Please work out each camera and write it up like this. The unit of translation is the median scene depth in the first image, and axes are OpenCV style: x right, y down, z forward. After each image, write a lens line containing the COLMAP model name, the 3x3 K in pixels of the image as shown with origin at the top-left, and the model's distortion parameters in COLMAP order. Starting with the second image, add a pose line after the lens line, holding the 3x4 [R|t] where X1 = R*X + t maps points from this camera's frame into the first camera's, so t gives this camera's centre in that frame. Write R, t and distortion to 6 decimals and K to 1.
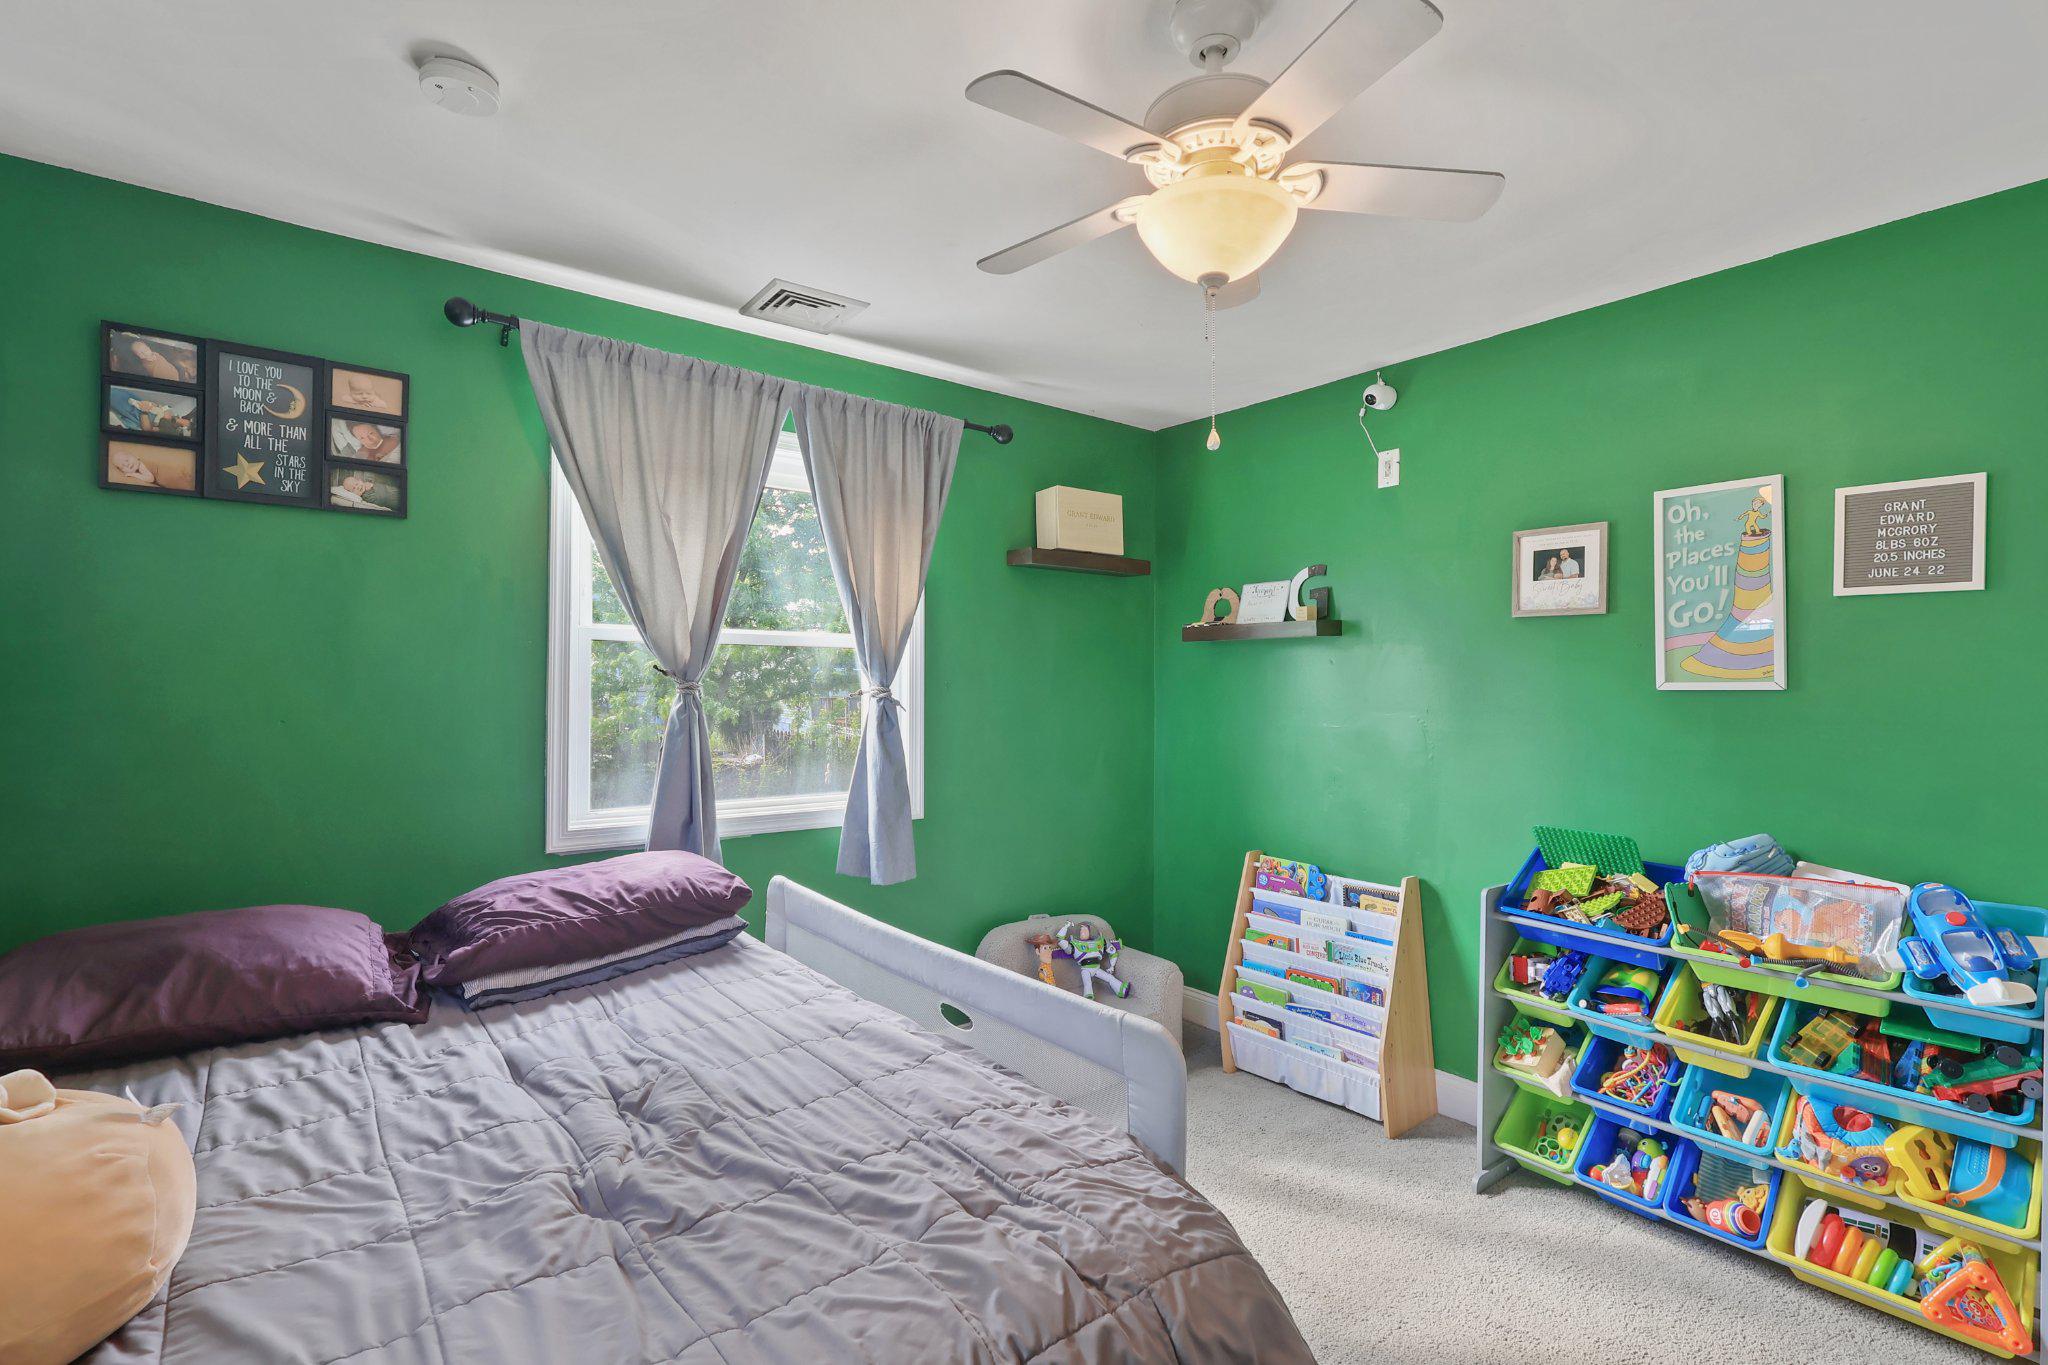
lens RADIAL K [[955.0, 0, 1020.8], [0, 955.0, 679.8], [0, 0, 1]] dist [0.001662, 0.000445]
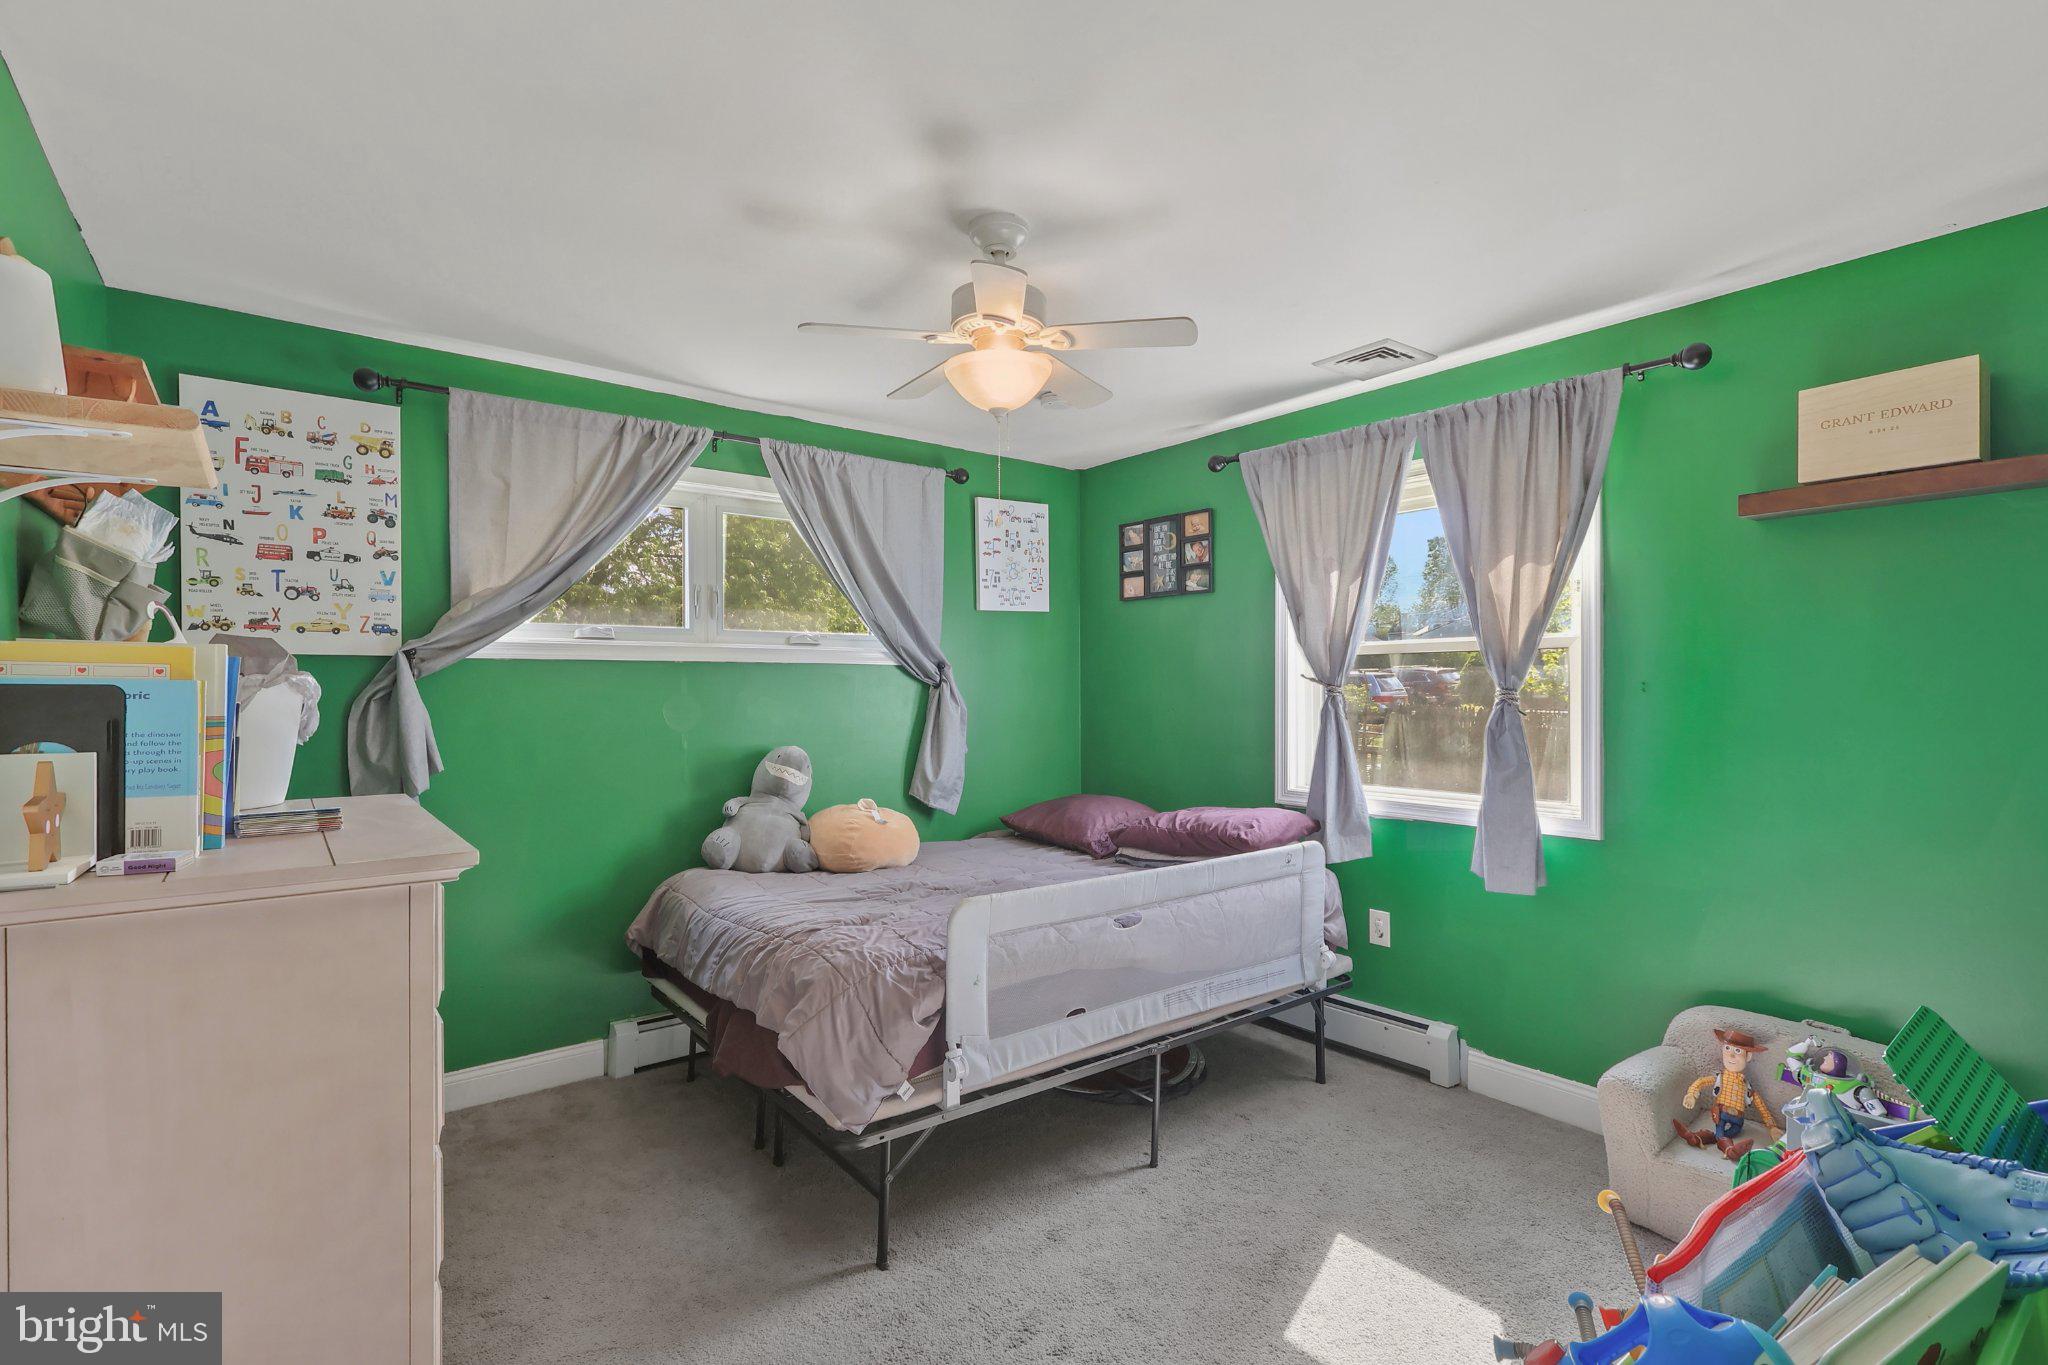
lens RADIAL K [[955.0, 0, 1023.6], [0, 955.0, 691.7], [0, 0, 1]] dist [0.001662, 0.000445]
pose [[0.002986, -0.005687, -0.999979, 1.087083], [0.006744, 0.999961, -0.005667, 0.016130], [0.999973, -0.006727, 0.003024, 0.677280]]
